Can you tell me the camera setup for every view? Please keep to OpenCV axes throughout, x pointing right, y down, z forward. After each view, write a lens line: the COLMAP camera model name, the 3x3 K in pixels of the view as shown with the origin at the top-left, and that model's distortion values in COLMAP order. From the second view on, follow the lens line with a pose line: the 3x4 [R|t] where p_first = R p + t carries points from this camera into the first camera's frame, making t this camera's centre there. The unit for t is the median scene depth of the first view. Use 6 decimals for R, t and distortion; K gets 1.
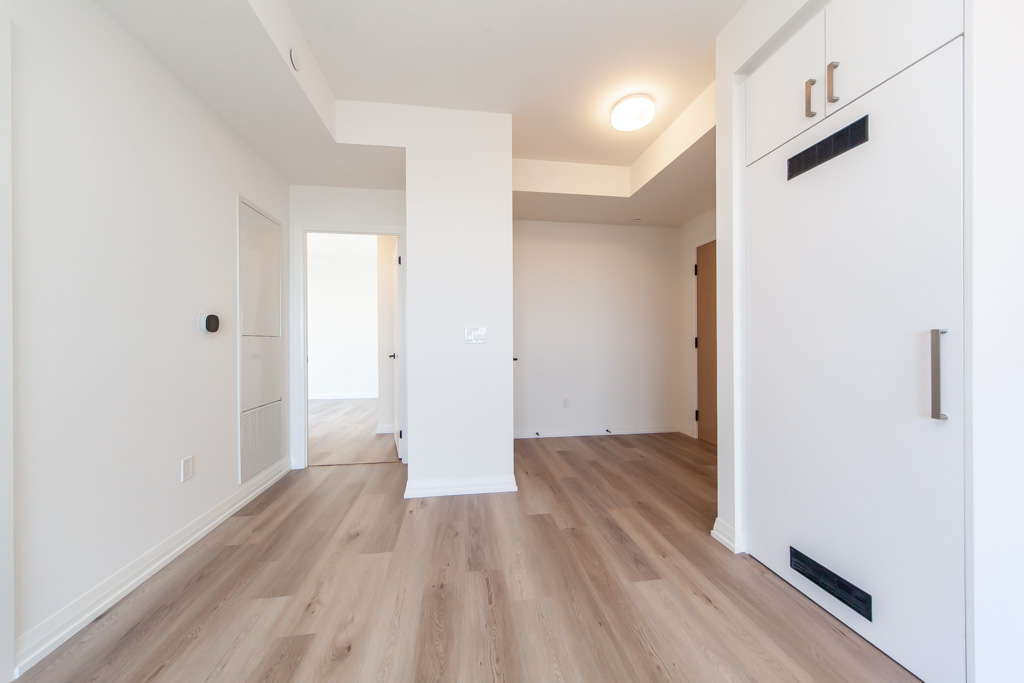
lens RADIAL K [[351.2, 0, 510.2], [0, 351.2, 341.5], [0, 0, 1]] dist [0.000938, 0.000107]
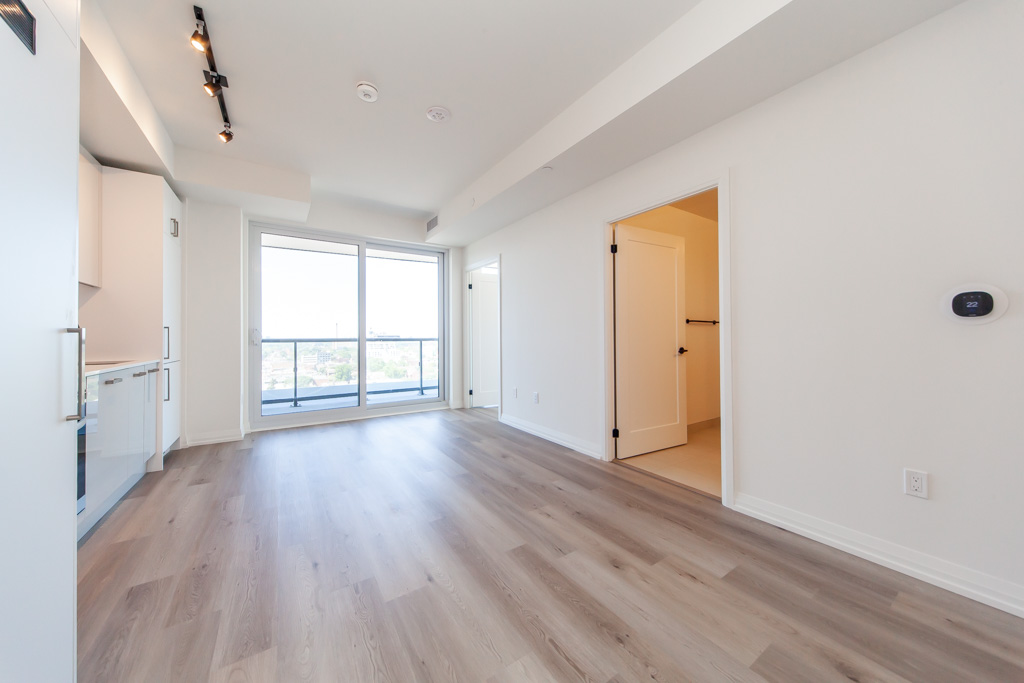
lens RADIAL K [[352.3, 0, 512.4], [0, 352.3, 335.7], [0, 0, 1]] dist [-0.000124, -0.000023]
pose [[-0.902917, 0.007081, -0.429756, 0.310739], [0.011519, 0.999904, -0.007725, 0.005269], [0.429660, -0.011925, -0.902912, 1.379271]]
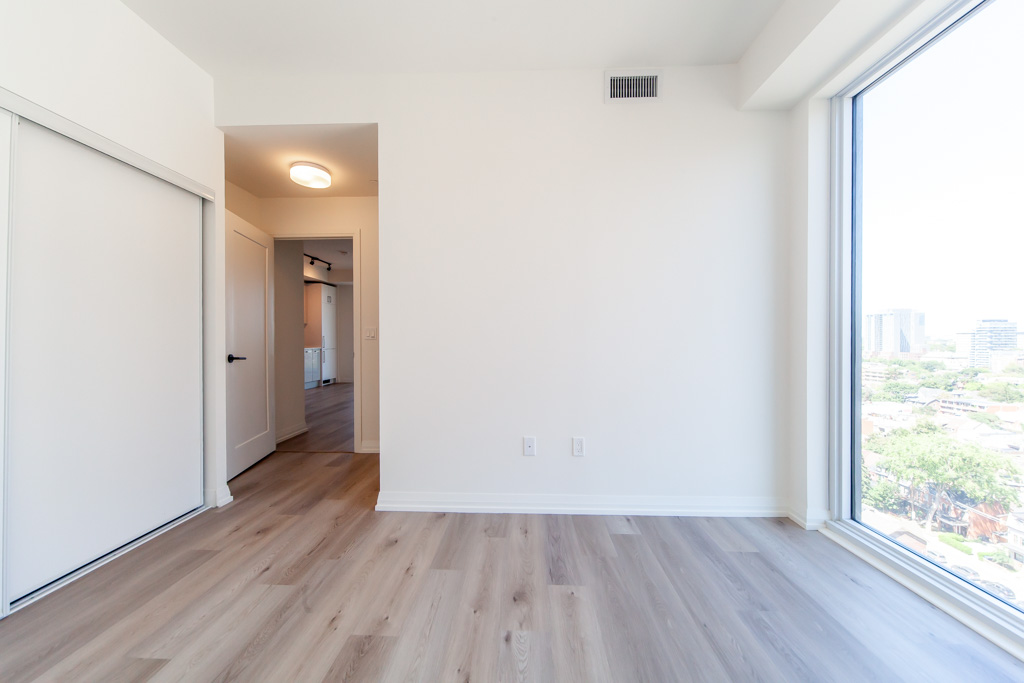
lens RADIAL K [[360.2, 0, 512.1], [0, 360.2, 343.9], [0, 0, 1]] dist [0.000782, 0.000080]
pose [[-0.985517, 0.004619, 0.169515, -2.097581], [0.005624, 0.999969, 0.005453, 0.022191], [-0.169485, 0.006327, -0.985513, 3.386956]]
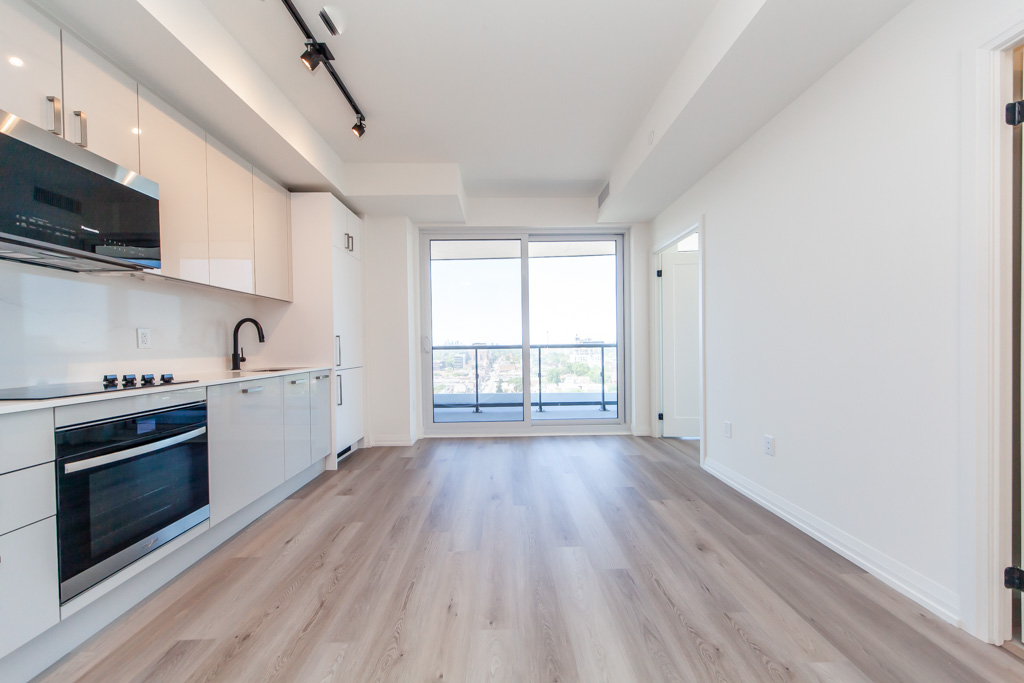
lens RADIAL K [[353.2, 0, 510.8], [0, 353.2, 351.2], [0, 0, 1]] dist [0.001593, 0.000055]
pose [[-0.992385, 0.016763, 0.122027, 0.013576], [0.018279, 0.999769, 0.011315, 0.005266], [-0.121809, 0.013459, -0.992462, 0.851716]]
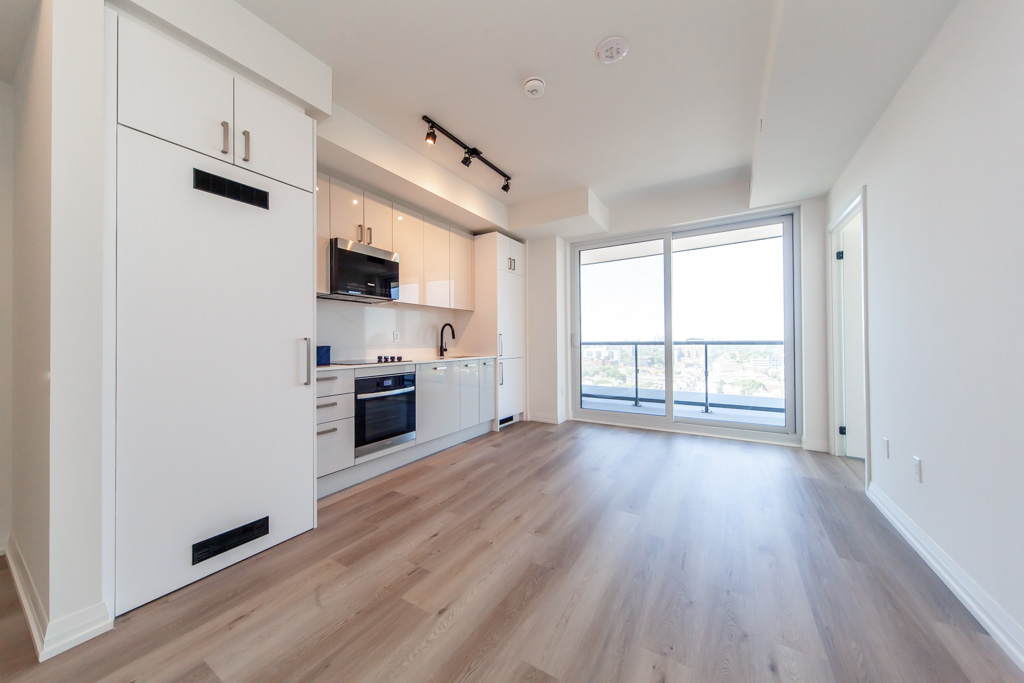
lens RADIAL K [[351.2, 0, 510.2], [0, 351.2, 341.5], [0, 0, 1]] dist [0.000938, 0.000107]
pose [[-0.768372, 0.012247, 0.639887, -0.483001], [0.007685, 0.999921, -0.009909, 0.007290], [-0.639958, -0.002696, -0.768405, 1.009268]]
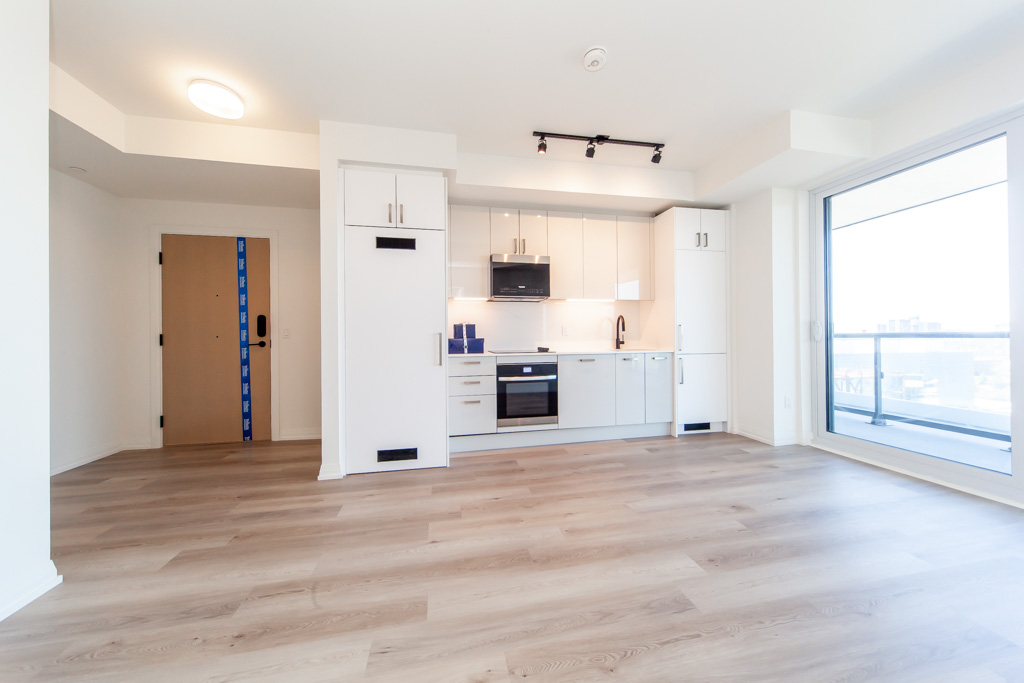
lens RADIAL K [[352.3, 0, 510.2], [0, 352.3, 337.8], [0, 0, 1]] dist [0.001046, 0.000069]
pose [[-0.057446, 0.002989, 0.998344, -0.888758], [0.005111, 0.999983, -0.002700, 0.008656], [-0.998336, 0.004948, -0.057460, 0.353313]]
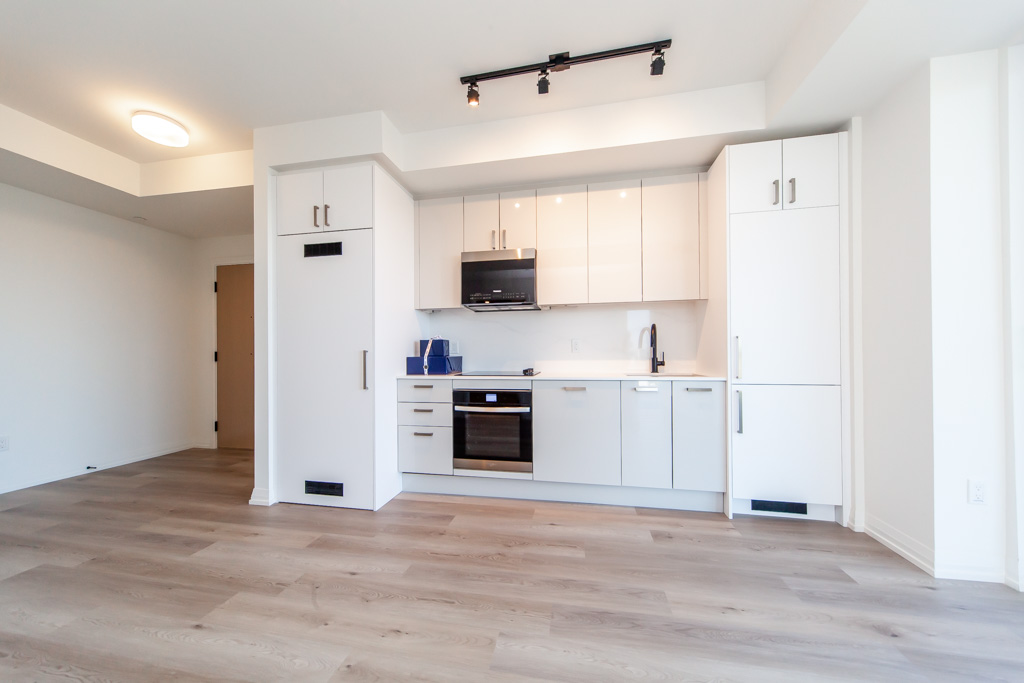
lens RADIAL K [[354.8, 0, 510.5], [0, 354.8, 353.2], [0, 0, 1]] dist [0.001548, 0.000006]
pose [[0.332157, 0.003686, 0.943217, -0.377272], [0.001496, 0.999989, -0.004434, -0.002629], [-0.943223, 0.002884, 0.332148, -0.383131]]
